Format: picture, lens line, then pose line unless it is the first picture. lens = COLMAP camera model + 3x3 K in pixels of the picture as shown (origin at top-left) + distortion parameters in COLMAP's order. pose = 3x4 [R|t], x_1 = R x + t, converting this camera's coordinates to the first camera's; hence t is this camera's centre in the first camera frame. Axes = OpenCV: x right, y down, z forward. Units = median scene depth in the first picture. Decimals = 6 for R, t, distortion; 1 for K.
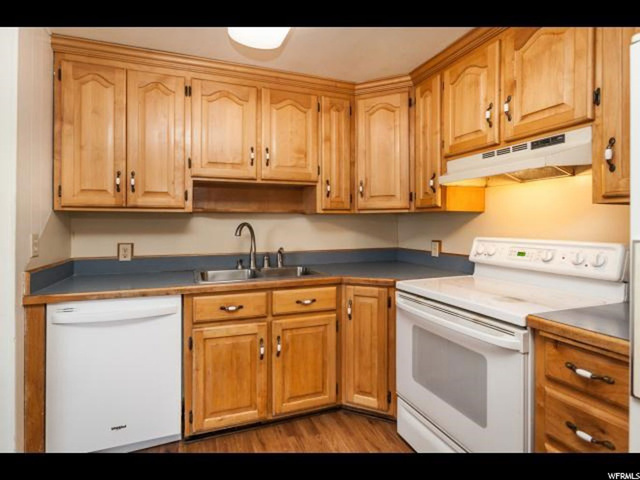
lens RADIAL K [[312.1, 0, 313.6], [0, 312.1, 224.8], [0, 0, 1]] dist [-0.016297, 0.006360]
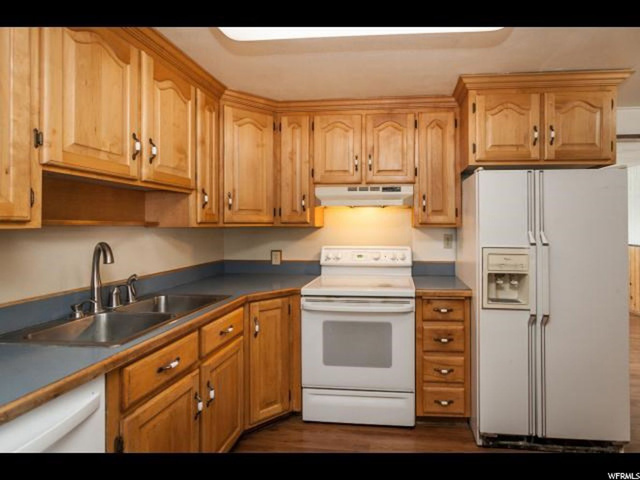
lens RADIAL K [[344.1, 0, 336.0], [0, 344.1, 221.8], [0, 0, 1]] dist [-0.014017, -0.000264]
pose [[0.454516, 0.006186, 0.890717, -0.748813], [0.002859, 0.999961, -0.008404, -0.050580], [-0.890734, 0.006367, 0.454481, 0.287667]]
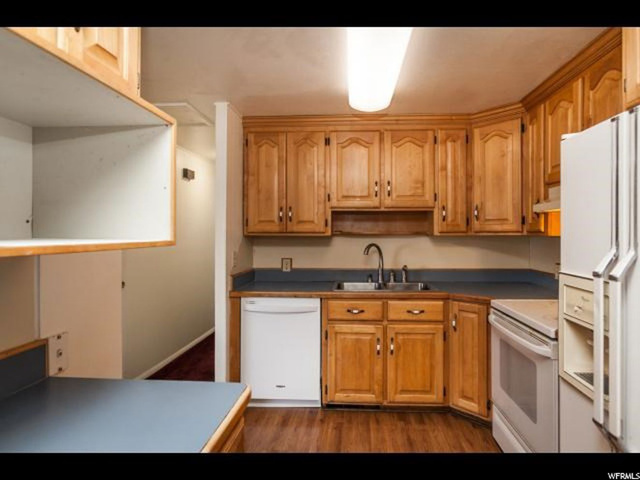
lens RADIAL K [[368.0, 0, 339.3], [0, 368.0, 235.1], [0, 0, 1]] dist [-0.002571, 0.003342]
pose [[0.909777, -0.000313, -0.415098, 0.295585], [0.000831, 0.999999, 0.001068, -0.048747], [0.415098, -0.001316, 0.909776, -0.397292]]
